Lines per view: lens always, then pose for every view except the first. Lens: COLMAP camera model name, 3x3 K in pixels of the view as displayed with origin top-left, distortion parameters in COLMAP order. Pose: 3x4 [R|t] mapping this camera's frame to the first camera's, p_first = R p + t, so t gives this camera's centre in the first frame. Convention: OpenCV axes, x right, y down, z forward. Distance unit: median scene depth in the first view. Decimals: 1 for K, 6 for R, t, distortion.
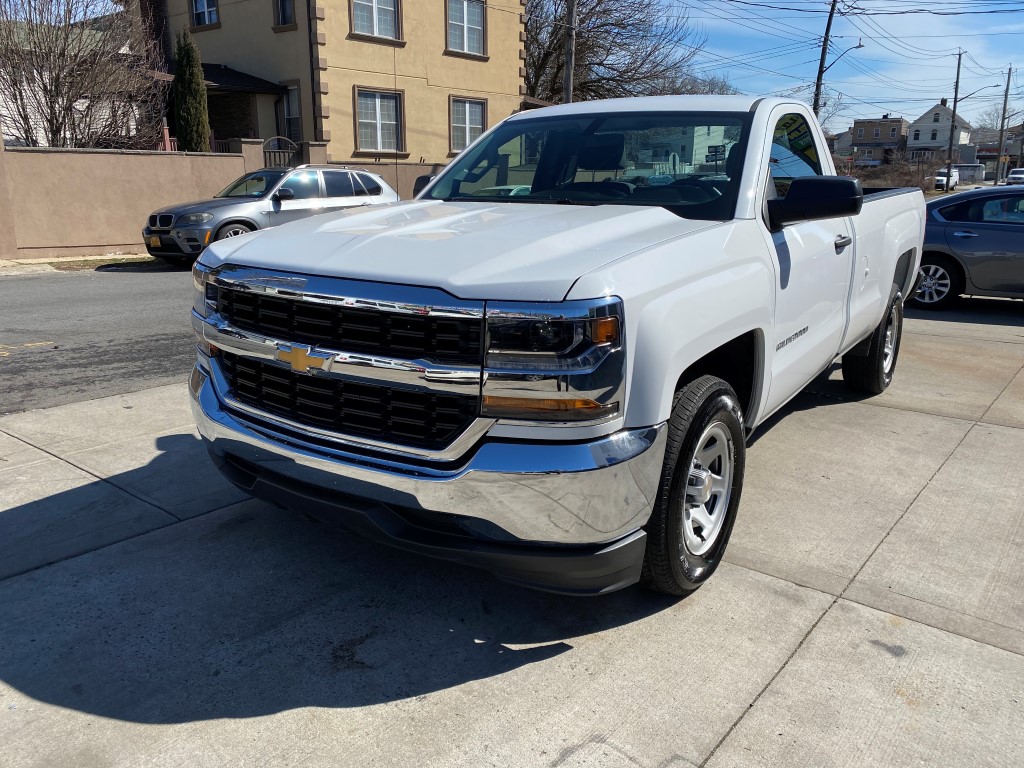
lens RADIAL K [[778.4, 0, 509.1], [0, 778.4, 380.1], [0, 0, 1]] dist [0.024557, -0.027662]
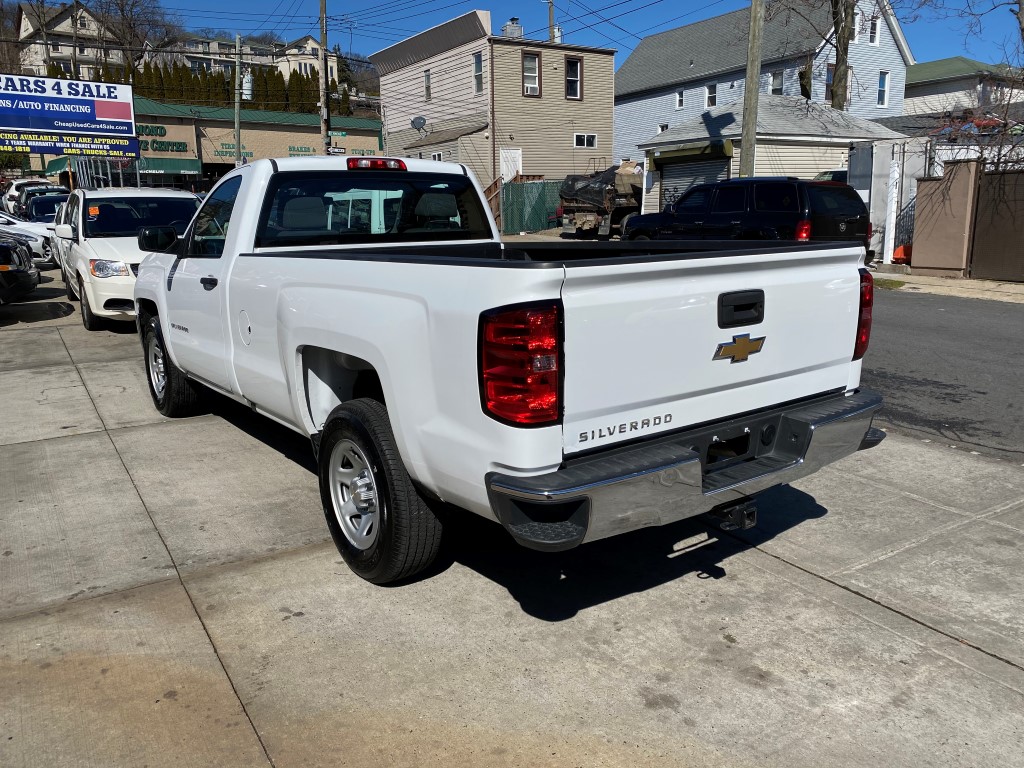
lens RADIAL K [[780.6, 0, 509.2], [0, 780.6, 379.9], [0, 0, 1]] dist [0.010796, -0.009740]
pose [[-0.313482, 0.200141, -0.928263, 0.243944], [-0.226156, 0.933673, 0.277682, -0.080867], [0.922270, 0.296981, -0.247427, 0.303687]]
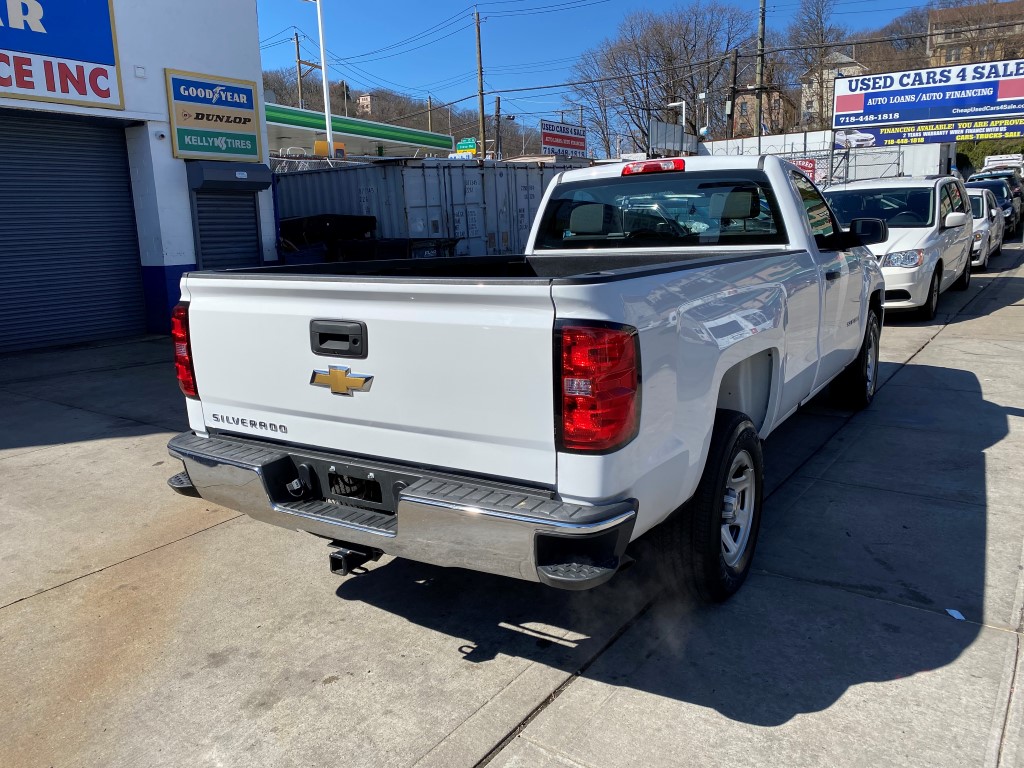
lens RADIAL K [[780.6, 0, 509.2], [0, 780.6, 379.9], [0, 0, 1]] dist [0.010796, -0.009740]
pose [[-0.997800, 0.041918, -0.051364, 0.096503], [0.015191, 0.898691, 0.438318, -0.109758], [0.064534, 0.436574, -0.897351, 0.410616]]
